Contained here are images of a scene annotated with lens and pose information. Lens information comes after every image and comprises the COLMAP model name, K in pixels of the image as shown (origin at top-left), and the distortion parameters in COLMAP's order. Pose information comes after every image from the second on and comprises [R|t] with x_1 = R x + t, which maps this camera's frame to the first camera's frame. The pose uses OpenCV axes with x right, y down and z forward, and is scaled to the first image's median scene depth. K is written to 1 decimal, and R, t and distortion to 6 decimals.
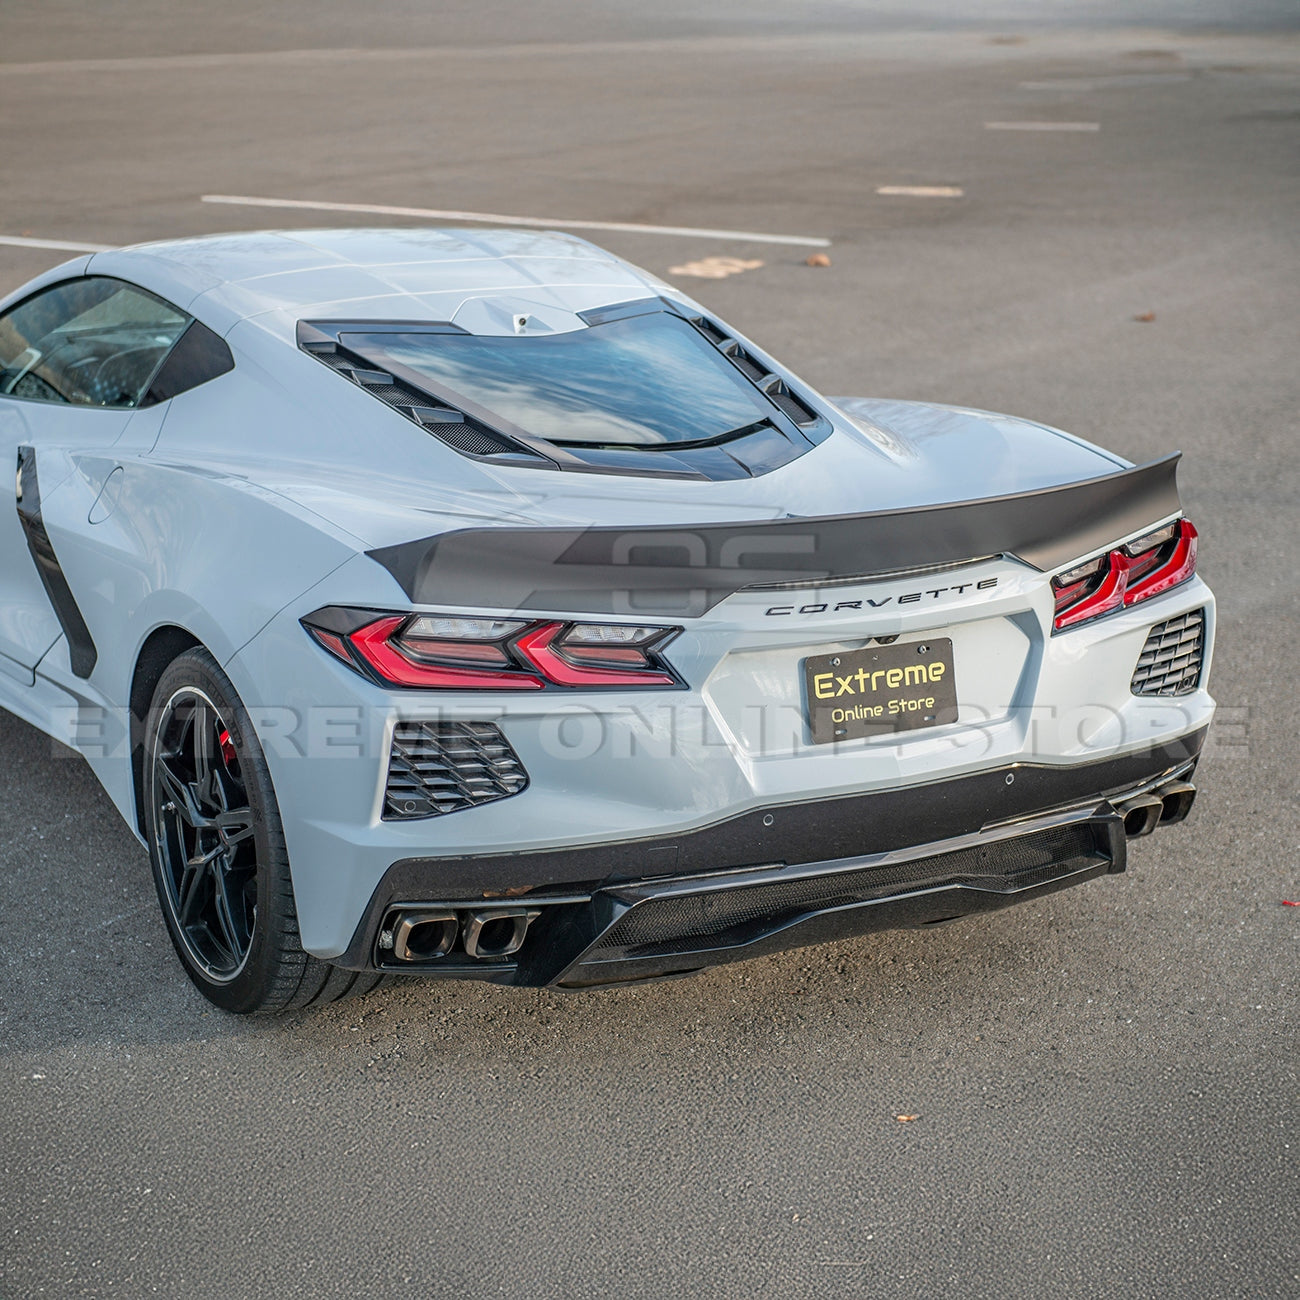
lens RADIAL K [[2967.2, 0, 627.1], [0, 2967.2, 643.5], [0, 0, 1]] dist [0.094810, 0.000000]
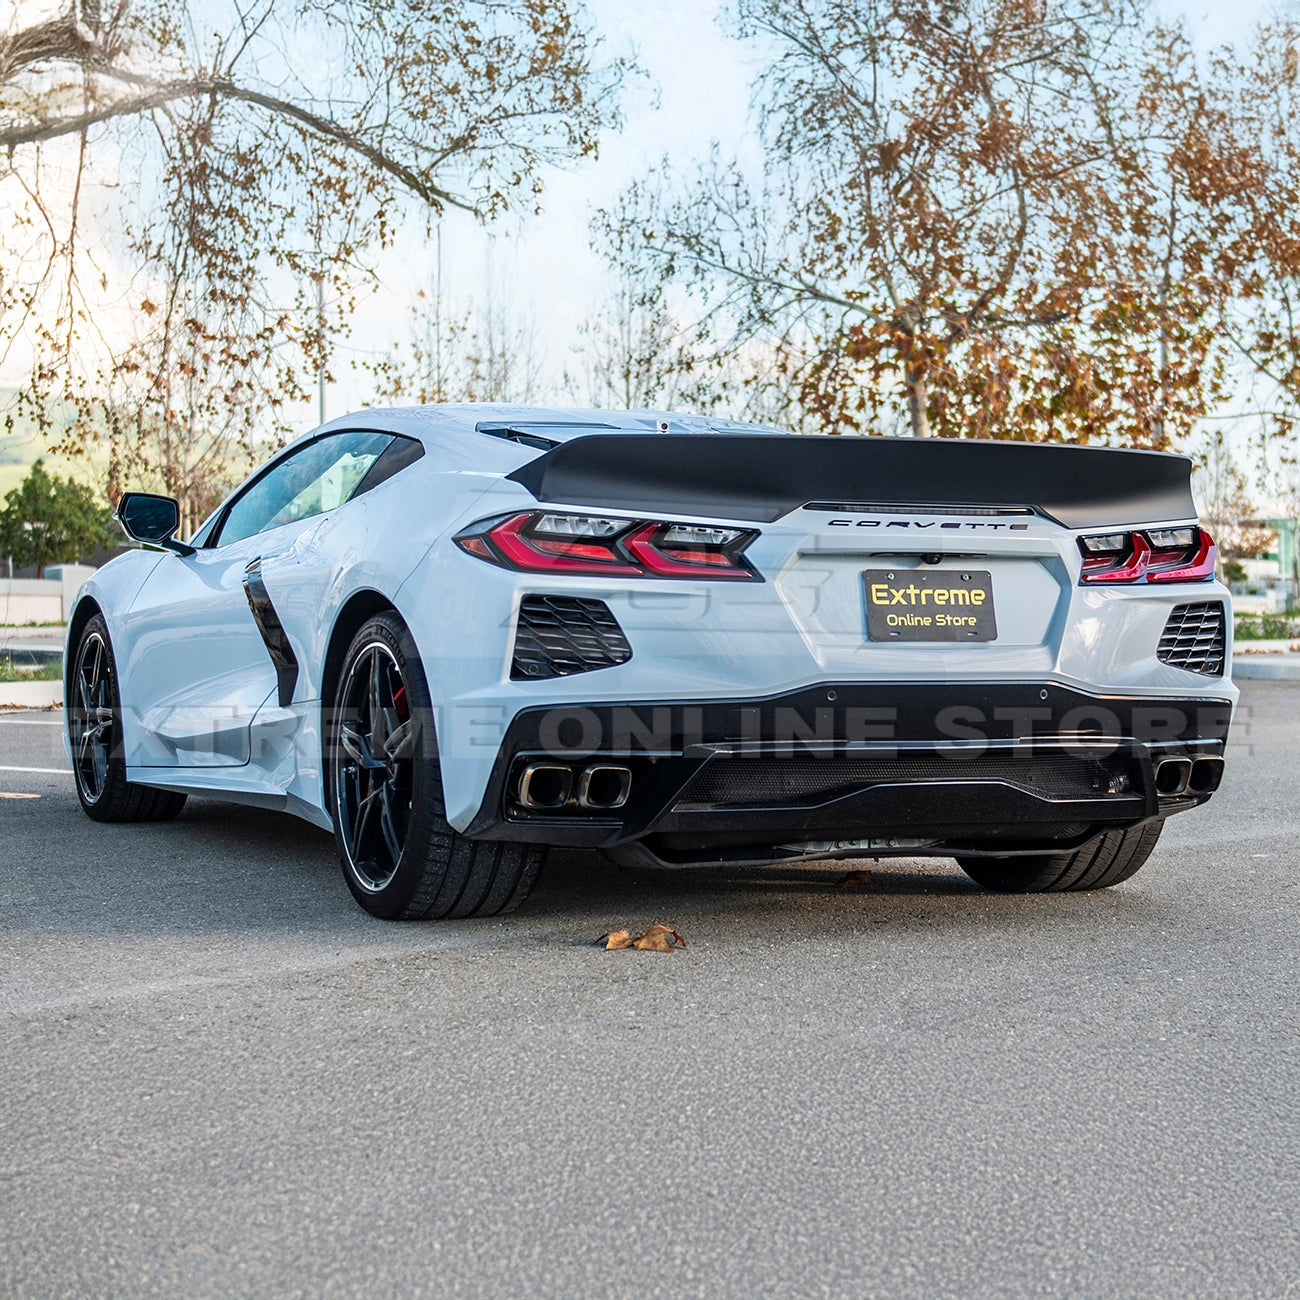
lens RADIAL K [[2967.2, 0, 741.5], [0, 2967.2, 627.9], [0, 0, 1]] dist [0.094810, 0.000000]
pose [[0.998198, -0.004728, -0.059823, 0.078302], [-0.010710, 0.966850, -0.255122, 0.320819], [0.059046, 0.255303, 0.965057, -0.160472]]
